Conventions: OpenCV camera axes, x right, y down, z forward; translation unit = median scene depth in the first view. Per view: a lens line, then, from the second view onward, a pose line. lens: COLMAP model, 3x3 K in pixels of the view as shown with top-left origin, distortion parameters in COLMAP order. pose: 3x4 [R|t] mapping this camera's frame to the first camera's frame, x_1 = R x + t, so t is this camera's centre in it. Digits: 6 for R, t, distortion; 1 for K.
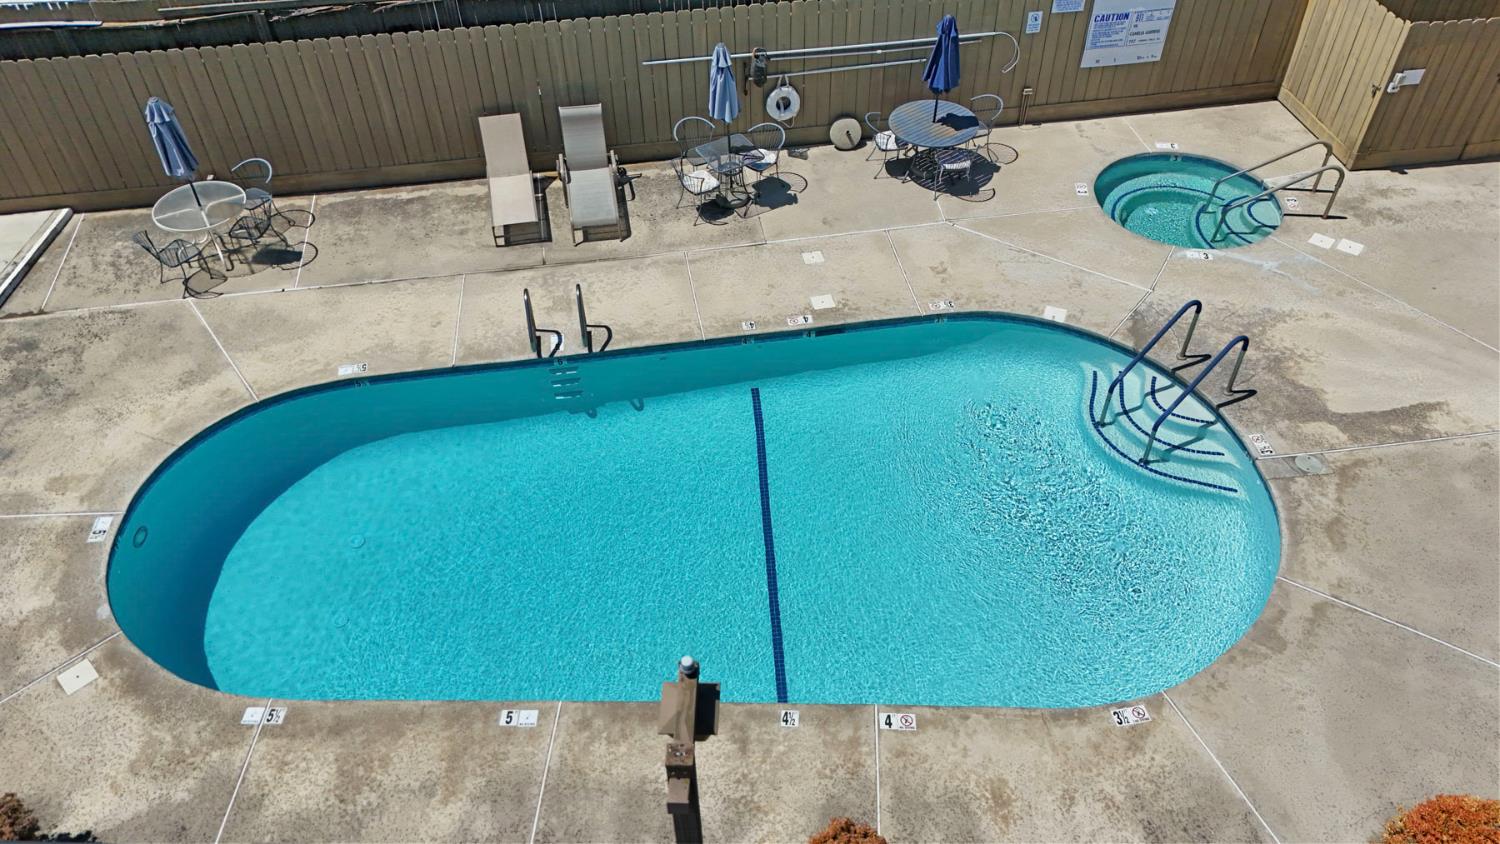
lens RADIAL K [[1073.7, 0, 750.0], [0, 1073.7, 422.0], [0, 0, 1]] dist [0.084577, -0.093398]
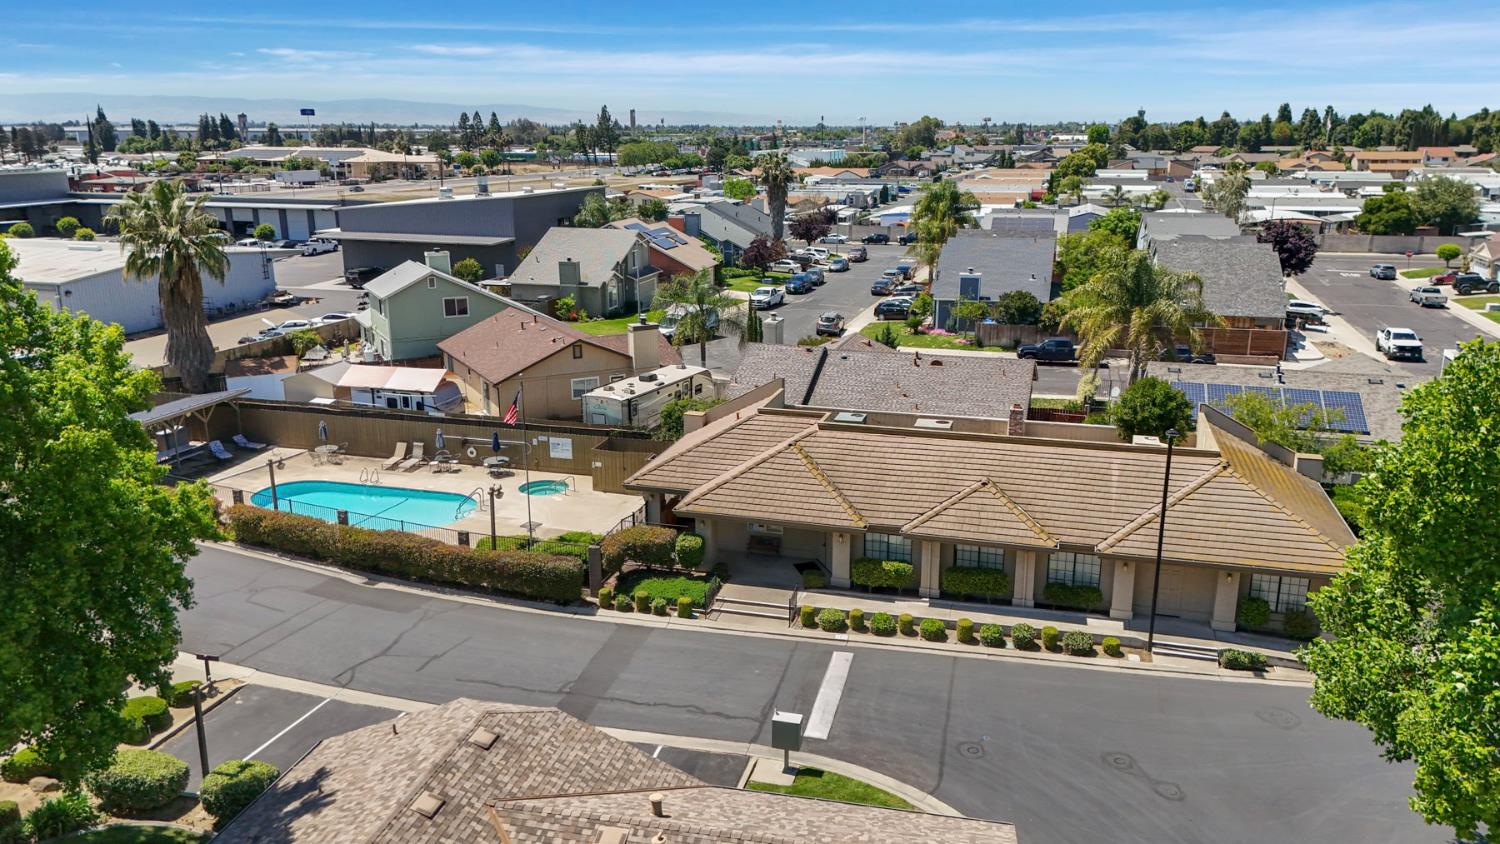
lens RADIAL K [[1073.7, 0, 750.0], [0, 1073.7, 422.0], [0, 0, 1]] dist [0.084577, -0.093398]
pose [[0.916064, 0.125347, -0.380940, 2.368543], [-0.291872, 0.859817, -0.418957, 0.910827], [0.275024, 0.494977, 0.824233, -1.880620]]
